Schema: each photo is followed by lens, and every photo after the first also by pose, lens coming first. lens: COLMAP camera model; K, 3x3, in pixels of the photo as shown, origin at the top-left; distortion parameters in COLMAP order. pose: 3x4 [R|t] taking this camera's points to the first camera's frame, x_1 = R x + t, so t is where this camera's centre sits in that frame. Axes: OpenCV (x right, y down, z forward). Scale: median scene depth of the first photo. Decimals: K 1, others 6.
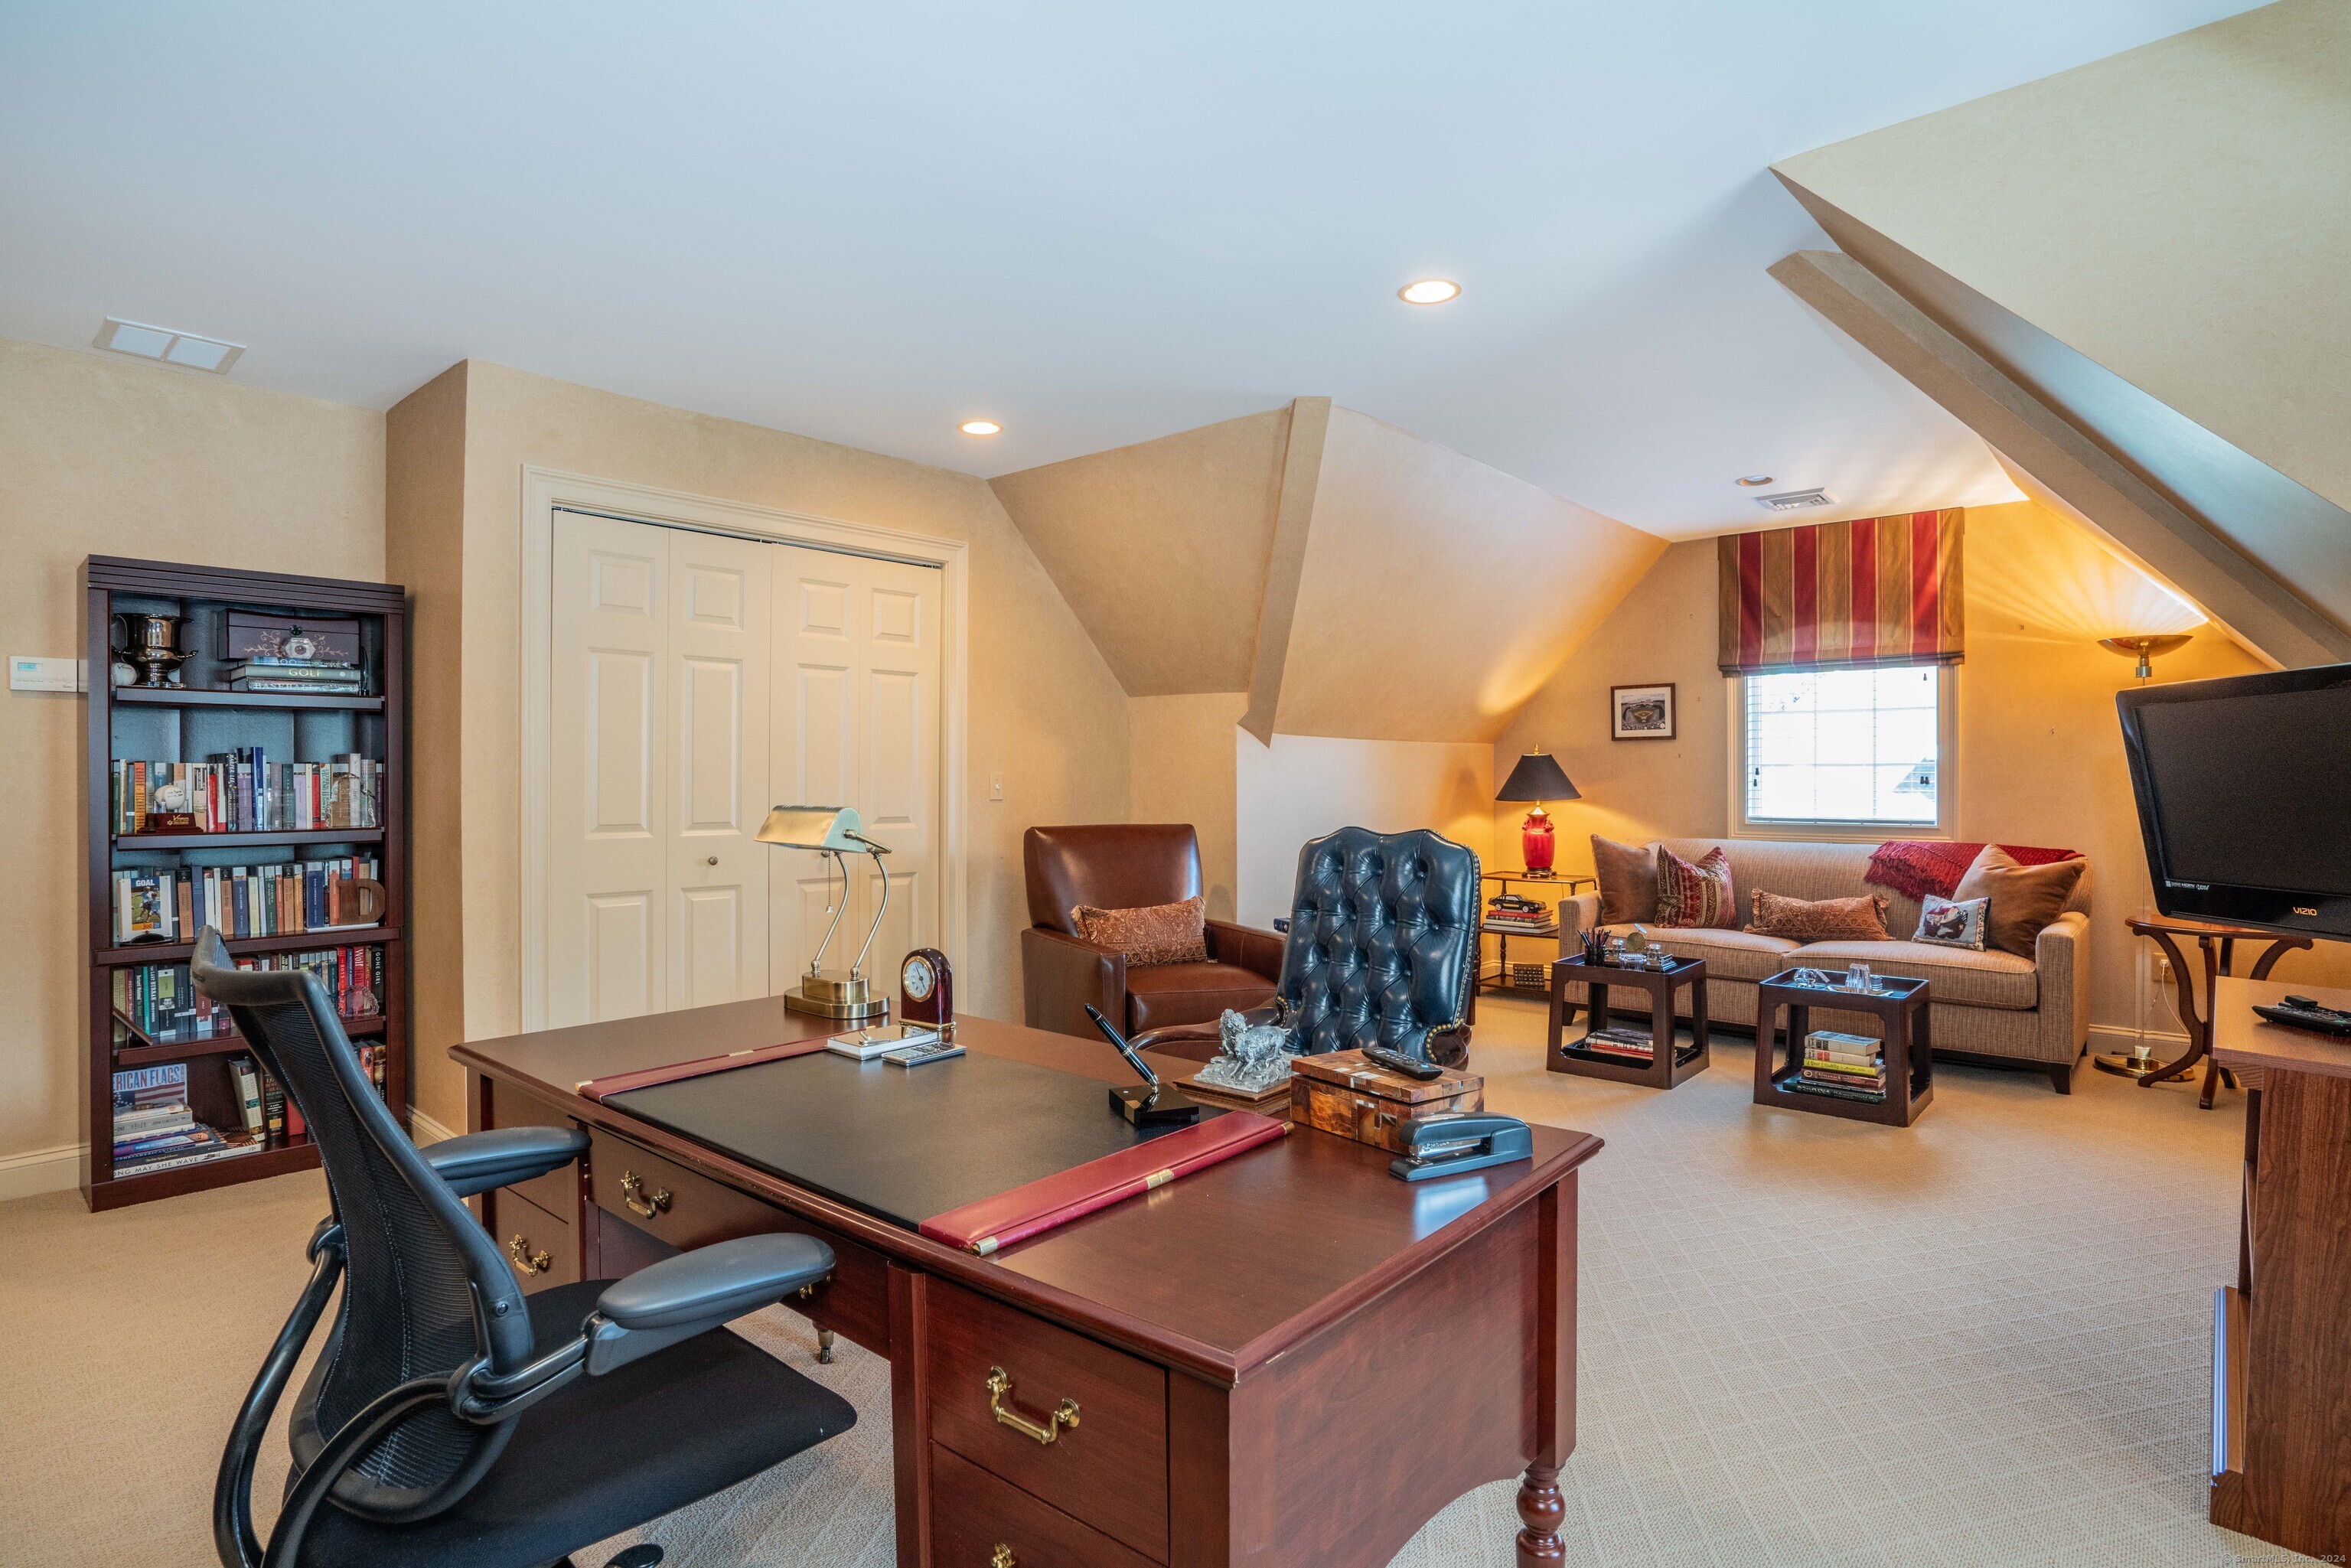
lens RADIAL K [[1210.6, 0, 1184.6], [0, 1210.6, 778.4], [0, 0, 1]] dist [0.007772, 0.000726]
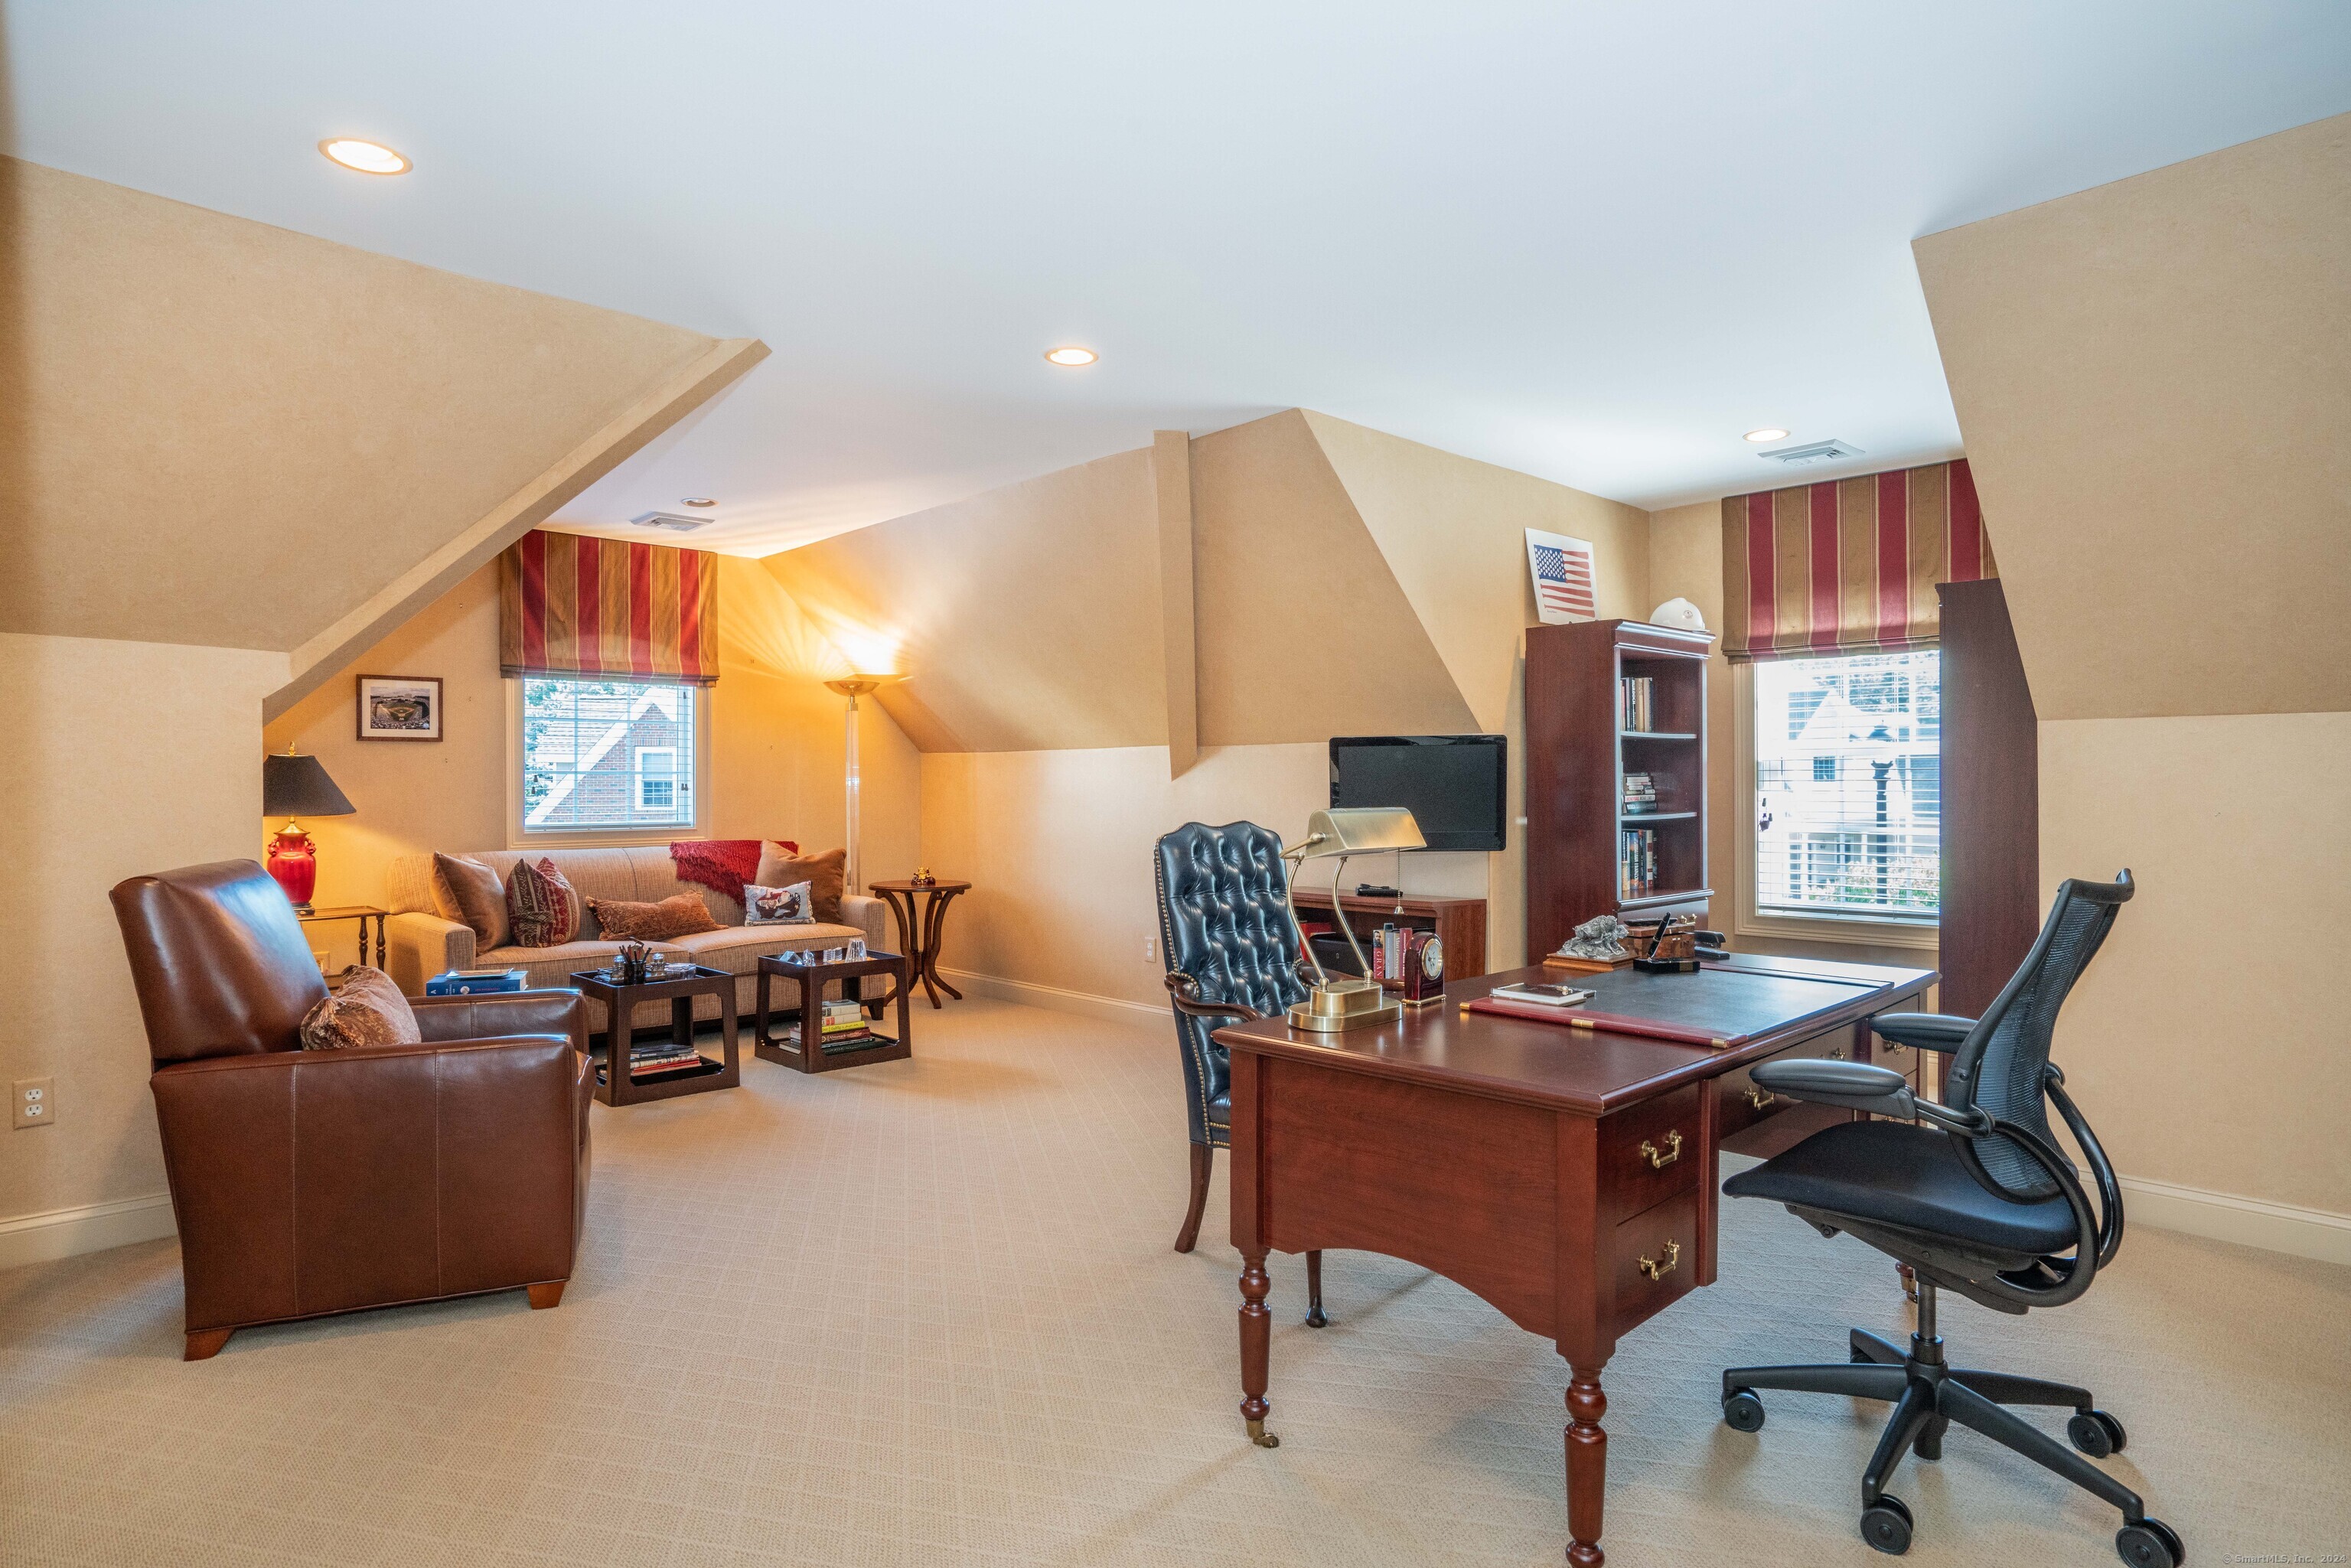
lens RADIAL K [[1269.2, 0, 1181.9], [0, 1269.2, 785.1], [0, 0, 1]] dist [0.001706, 0.000033]
pose [[0.135405, -0.003329, 0.990785, -0.487218], [-0.000208, 0.999994, 0.003388, -0.004028], [-0.990790, -0.000665, 0.135403, 0.374252]]
